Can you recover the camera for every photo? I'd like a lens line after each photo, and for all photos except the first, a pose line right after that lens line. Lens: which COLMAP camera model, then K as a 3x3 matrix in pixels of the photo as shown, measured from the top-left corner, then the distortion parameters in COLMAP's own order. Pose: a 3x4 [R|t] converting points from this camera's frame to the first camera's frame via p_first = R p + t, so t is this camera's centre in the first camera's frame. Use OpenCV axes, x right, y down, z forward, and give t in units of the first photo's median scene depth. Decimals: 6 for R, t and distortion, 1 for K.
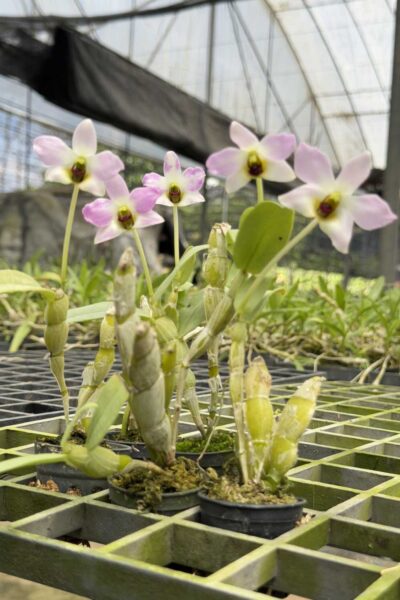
lens RADIAL K [[797.1, 0, 200.0], [0, 797.1, 300.0], [0, 0, 1]] dist [0.098232, 0.019428]
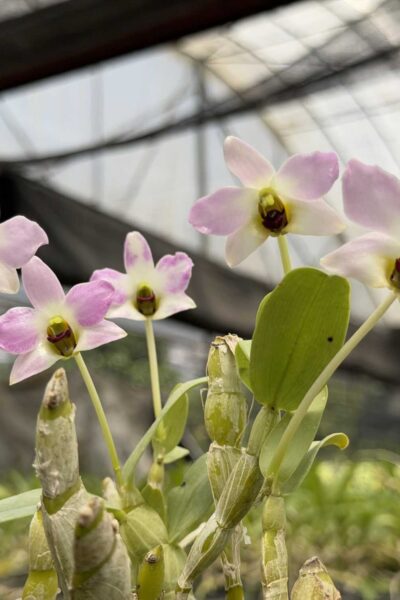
lens RADIAL K [[1091.9, 0, 200.0], [0, 1091.9, 300.0], [0, 0, 1]] dist [0.048008, 0.088953]
pose [[0.996489, -0.083659, 0.003159, 0.008257], [0.082645, 0.976990, -0.196621, 0.039745], [0.013363, 0.196192, 0.980475, 0.227026]]
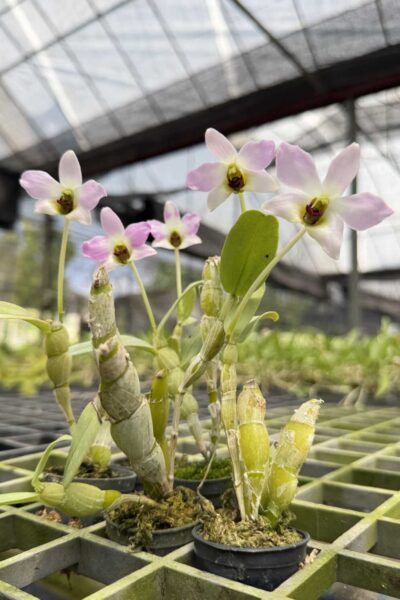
lens RADIAL K [[487.8, 0, 200.0], [0, 487.8, 300.0], [0, 0, 1]] dist [0.074396, -0.234258]
pose [[0.996470, -0.045494, -0.070560, 0.057265], [0.037018, 0.992430, -0.117103, 0.042381], [0.075354, 0.114077, 0.990610, 0.398163]]
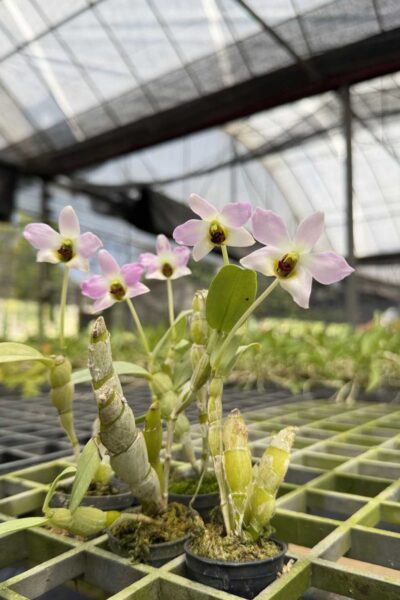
lens RADIAL K [[486.3, 0, 200.0], [0, 486.3, 300.0], [0, 0, 1]] dist [0.063127, -0.192165]
pose [[0.995756, -0.061304, -0.068636, 0.080215], [0.054825, 0.994193, -0.092599, -0.017611], [0.073914, 0.088444, 0.993335, 0.326291]]
